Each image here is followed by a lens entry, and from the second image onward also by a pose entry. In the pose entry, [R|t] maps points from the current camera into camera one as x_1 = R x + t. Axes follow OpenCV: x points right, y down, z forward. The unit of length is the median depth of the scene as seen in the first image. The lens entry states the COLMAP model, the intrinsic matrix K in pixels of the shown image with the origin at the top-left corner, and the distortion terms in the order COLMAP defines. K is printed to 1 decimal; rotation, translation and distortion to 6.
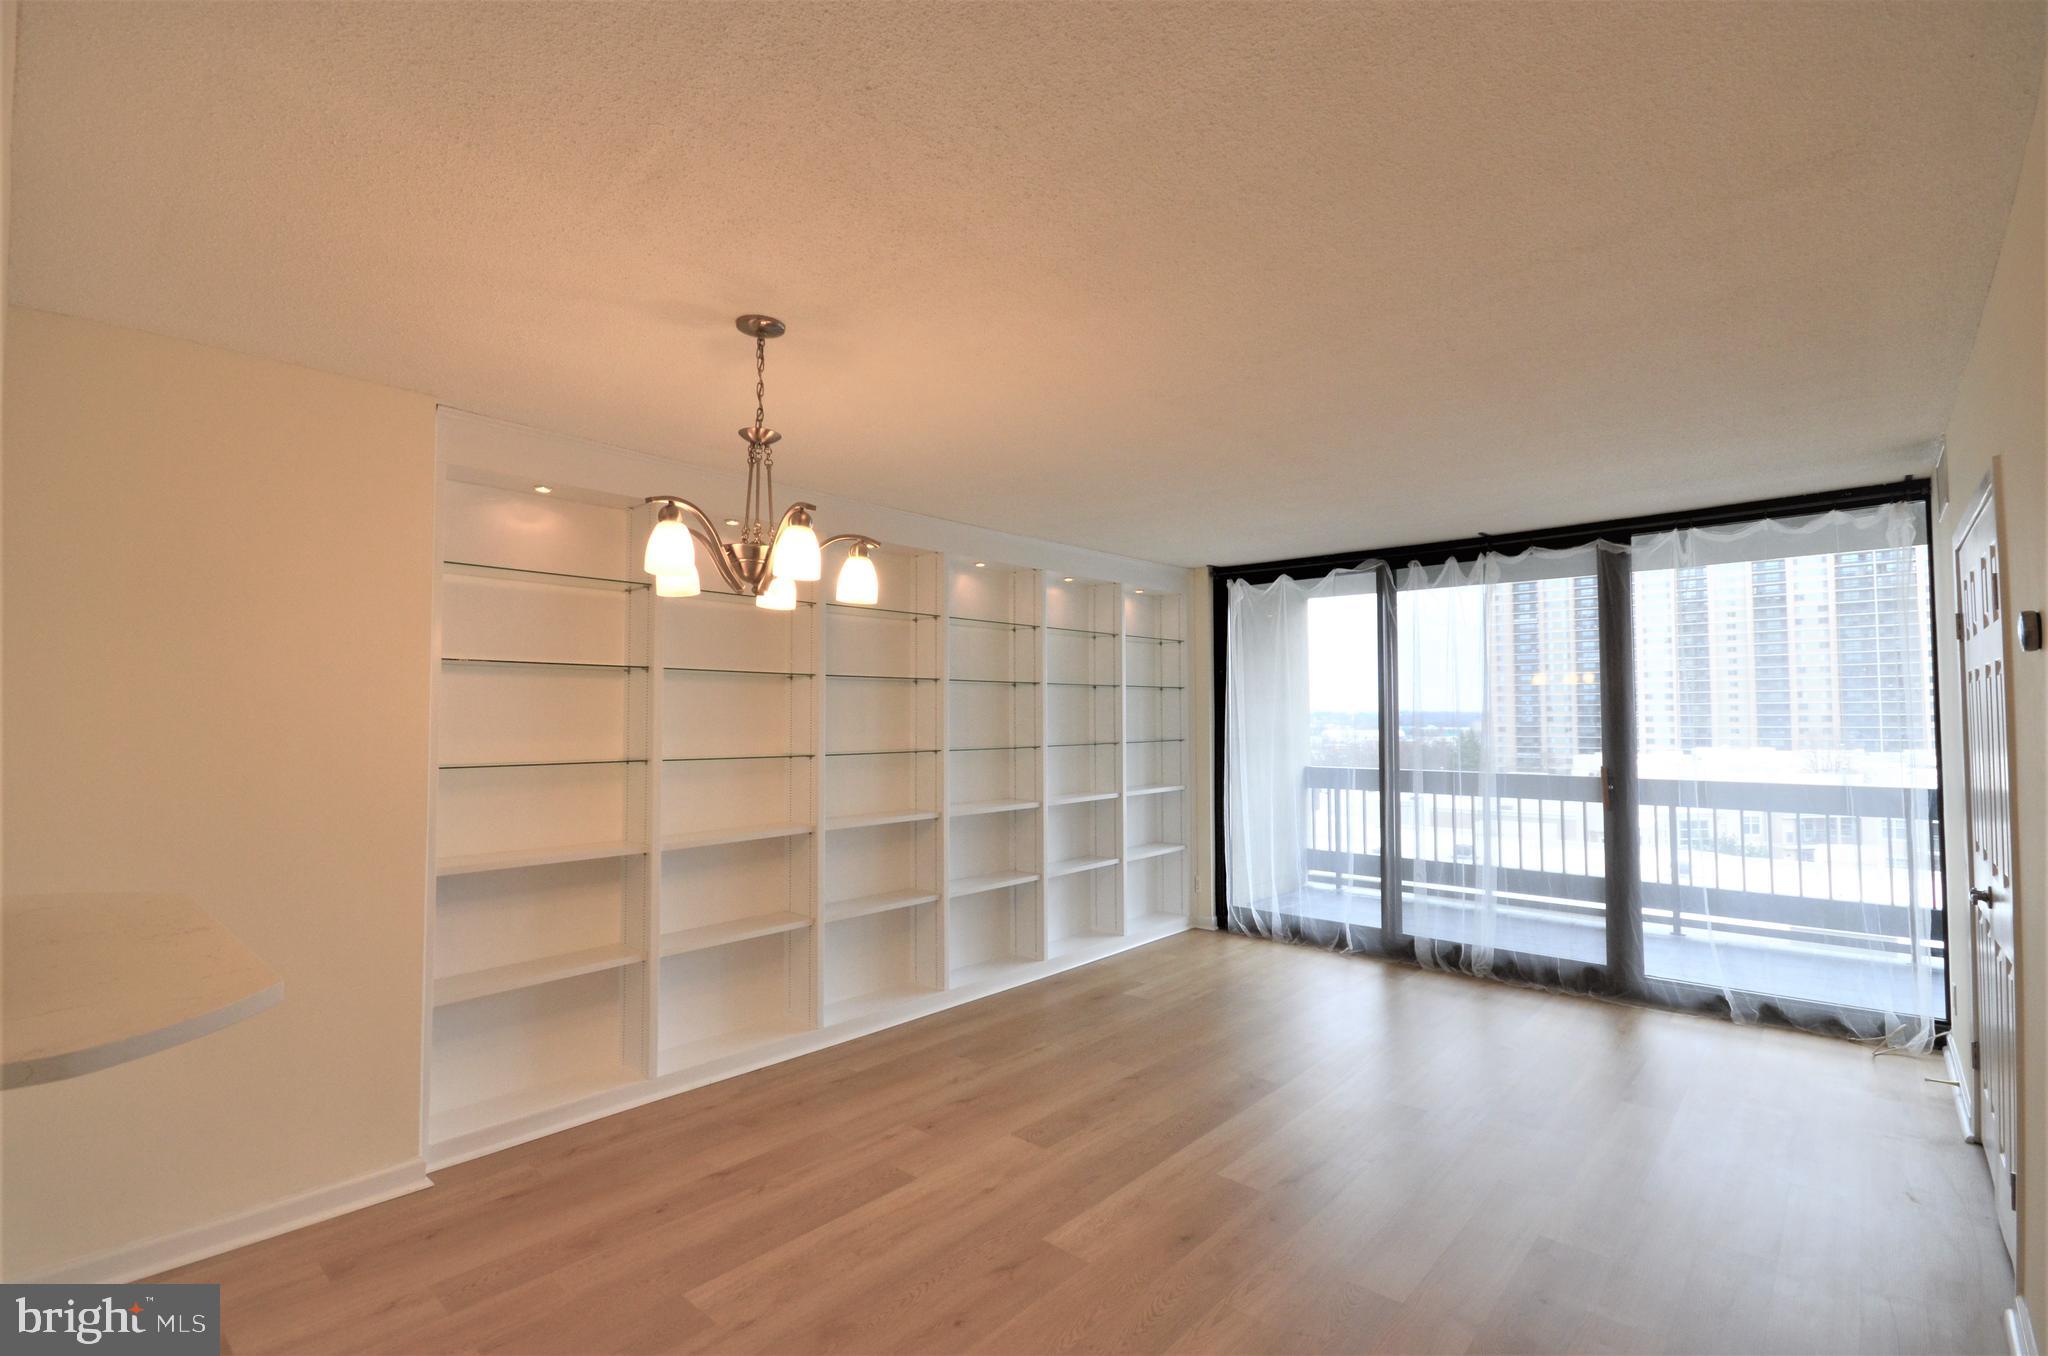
lens RADIAL K [[927.5, 0, 1048.9], [0, 927.5, 680.7], [0, 0, 1]] dist [0.000803, -0.000202]
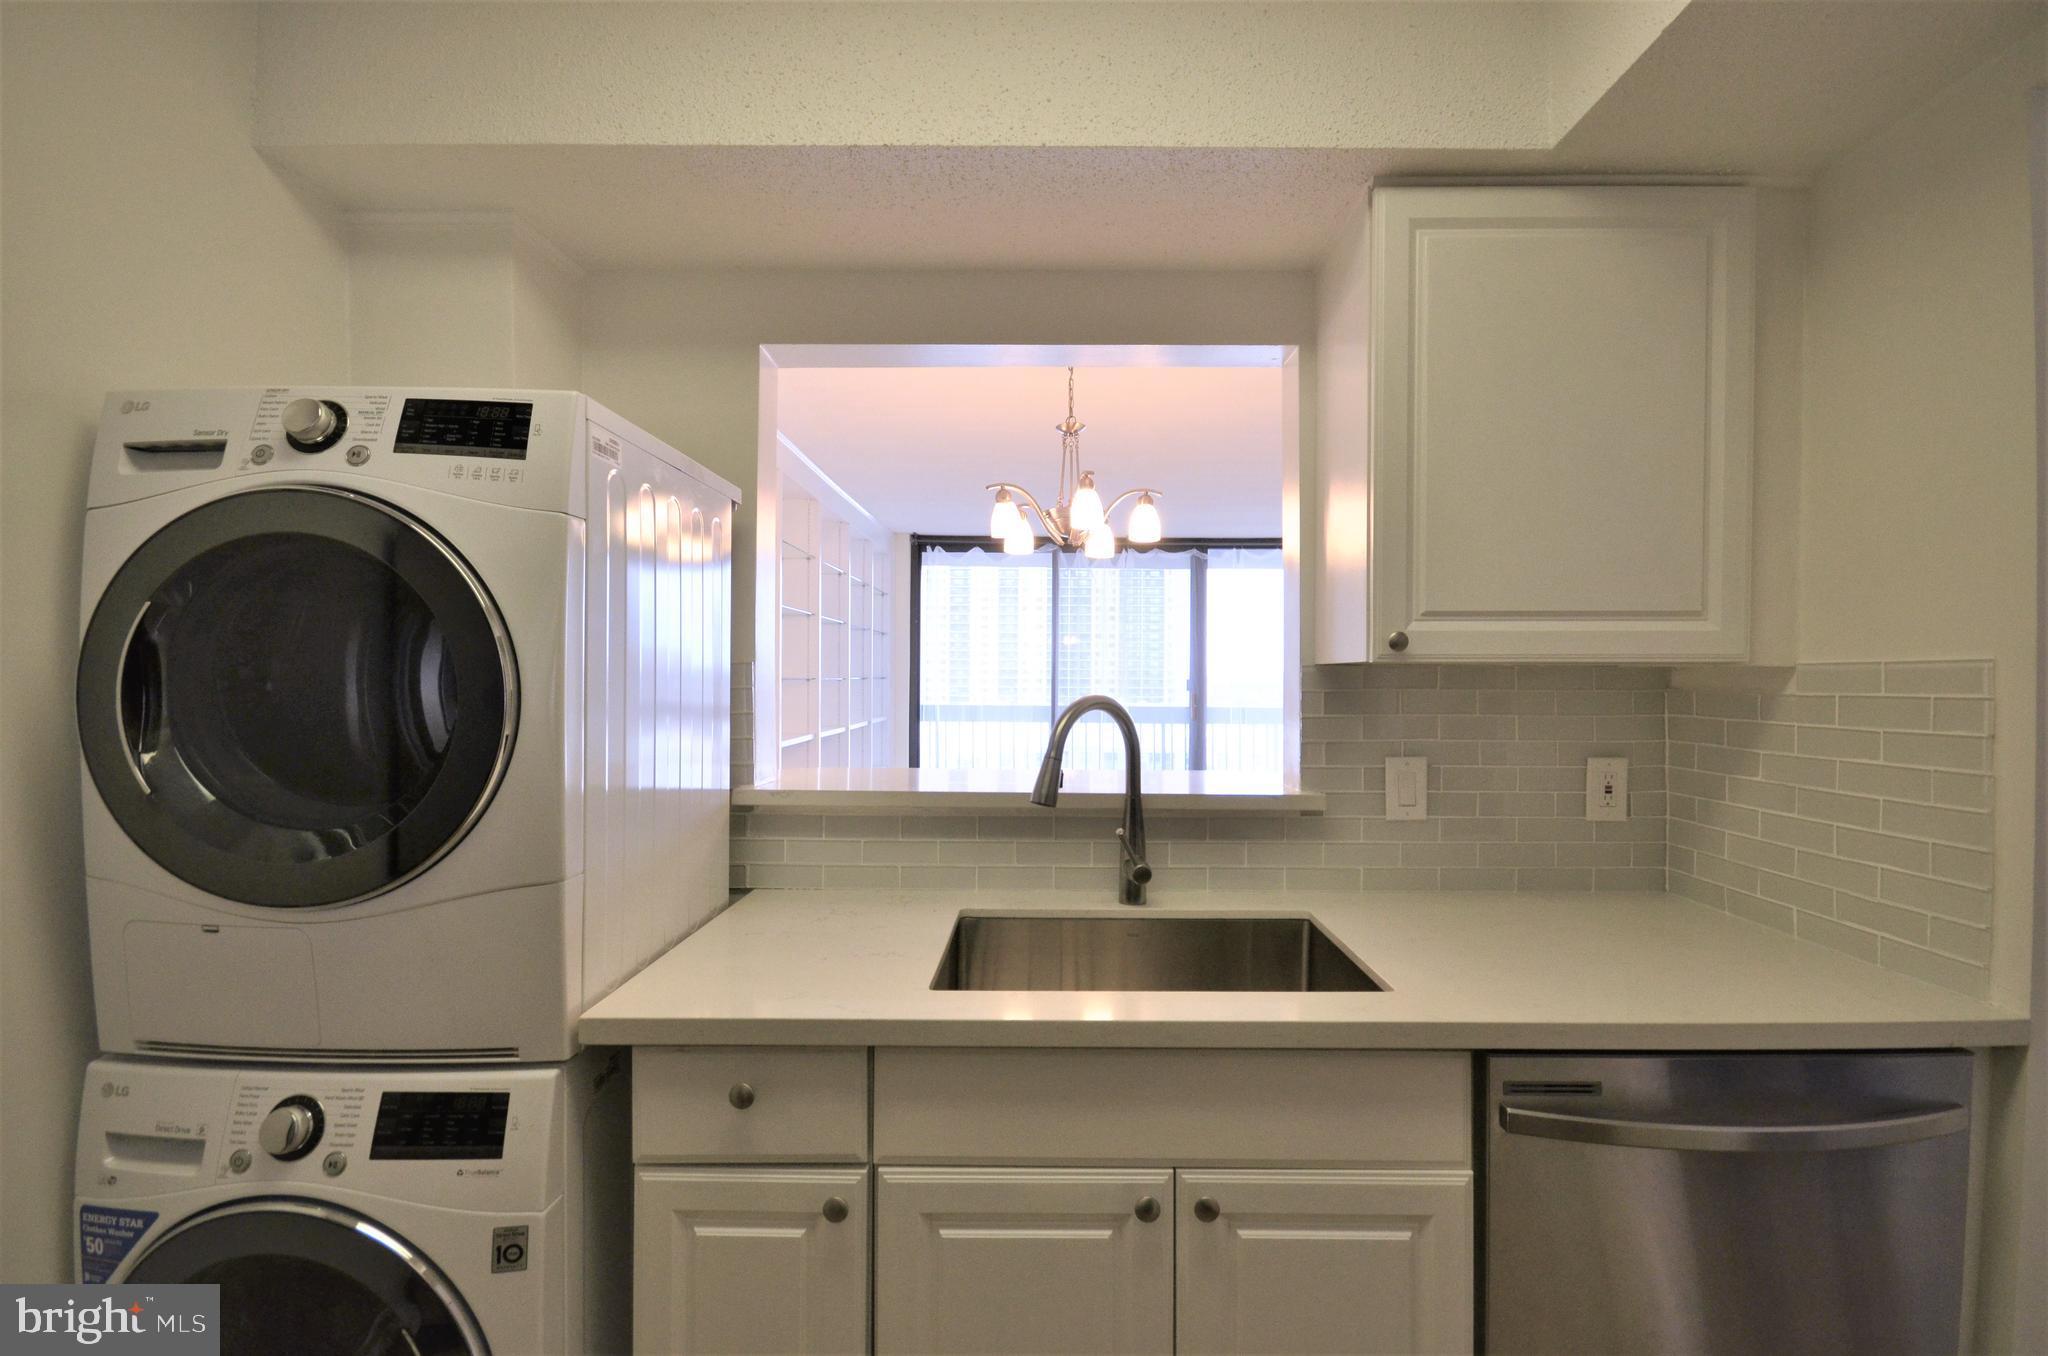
lens RADIAL K [[898.1, 0, 1051.9], [0, 898.1, 679.8], [0, 0, 1]] dist [0.000440, 0.000132]
pose [[0.752165, 0.007848, 0.658928, -0.613219], [-0.035785, 0.998940, 0.028951, 0.034783], [-0.658002, -0.045355, 0.751649, 0.006744]]
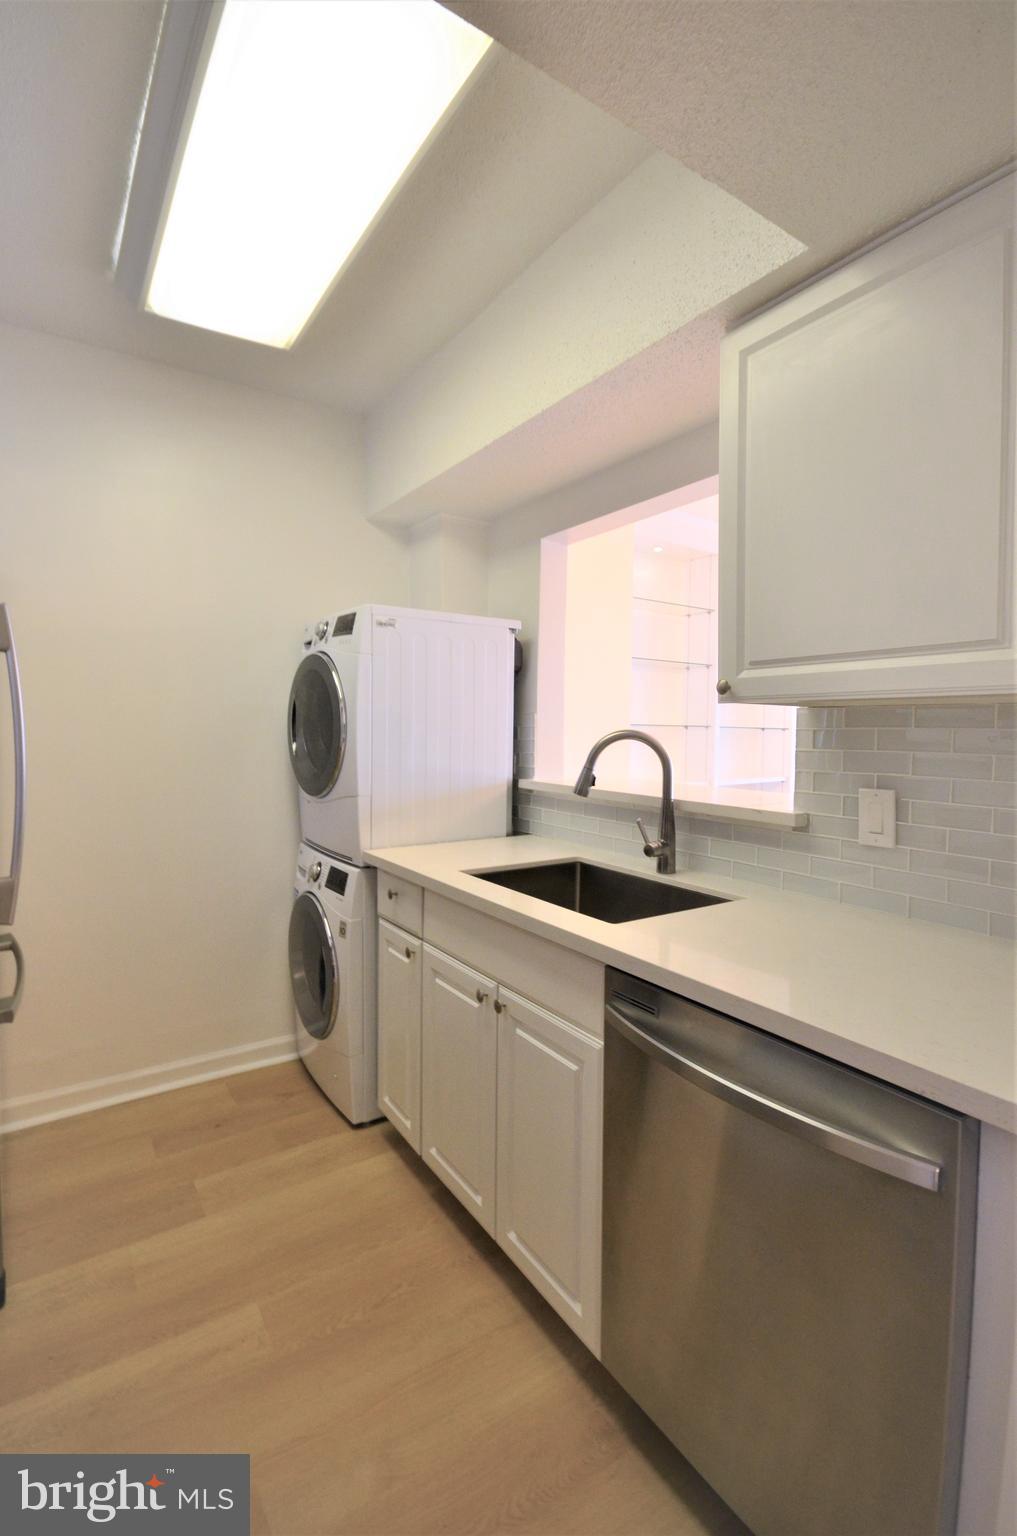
lens RADIAL K [[711.2, 0, 509.7], [0, 711.2, 751.1], [0, 0, 1]] dist [0.001732, -0.008279]
pose [[0.966026, 0.024988, -0.257233, -0.340485], [-0.006158, 0.997258, 0.073749, 0.032086], [0.258371, -0.069659, 0.963531, -0.164617]]
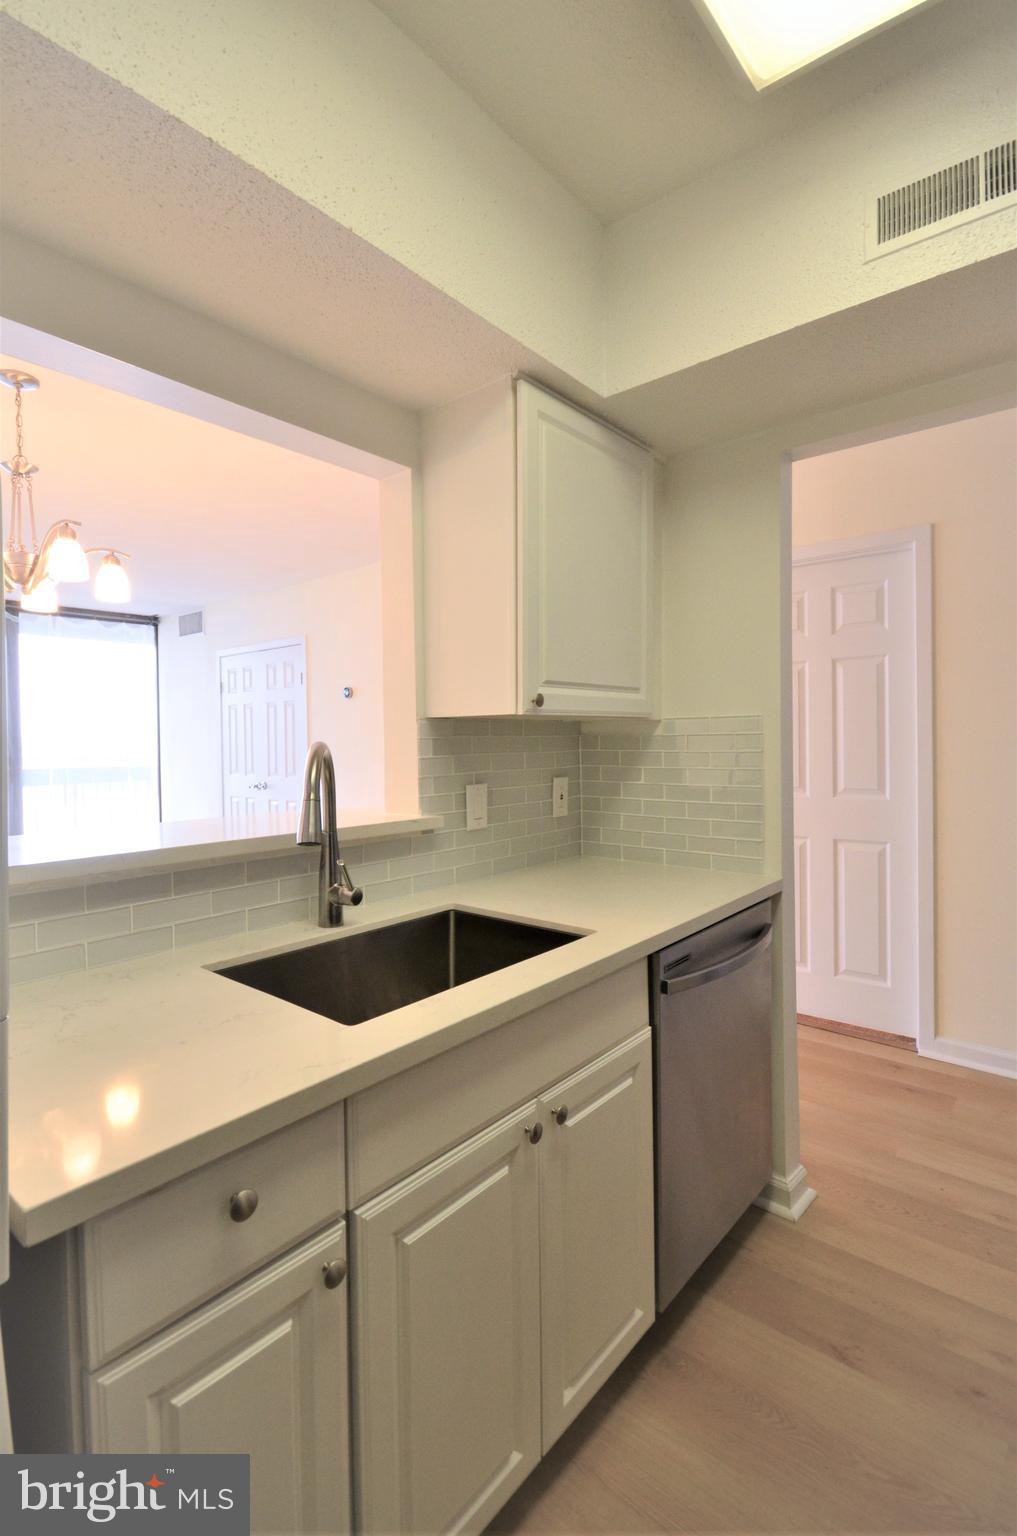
lens RADIAL K [[727.3, 0, 514.7], [0, 727.3, 752.4], [0, 0, 1]] dist [-0.005016, -0.000985]
pose [[-0.027537, -0.012096, 0.999548, -0.680761], [-0.029875, 0.999490, 0.011273, 0.048167], [-0.999174, -0.029551, -0.027885, 0.176783]]
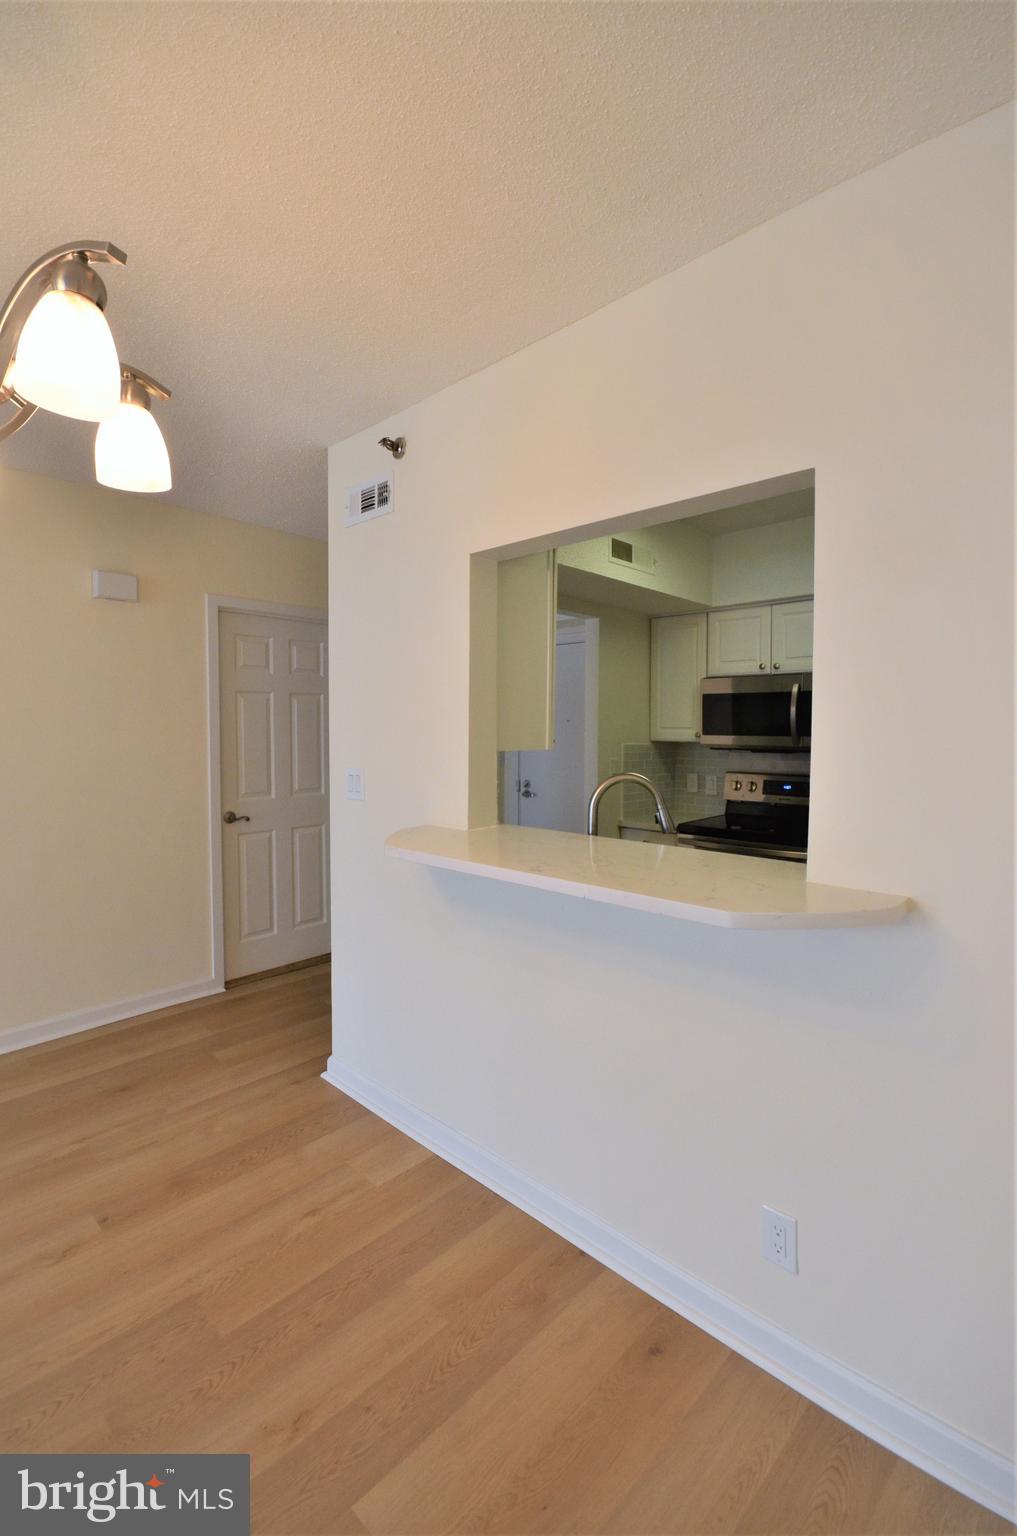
lens RADIAL K [[684.2, 0, 512.2], [0, 684.2, 754.5], [0, 0, 1]] dist [-0.001046, -0.000202]
pose [[-0.999089, 0.000115, 0.042671, -0.329324], [-0.000131, 0.999983, -0.005755, 0.041463], [-0.042671, -0.005755, -0.999073, 0.691619]]
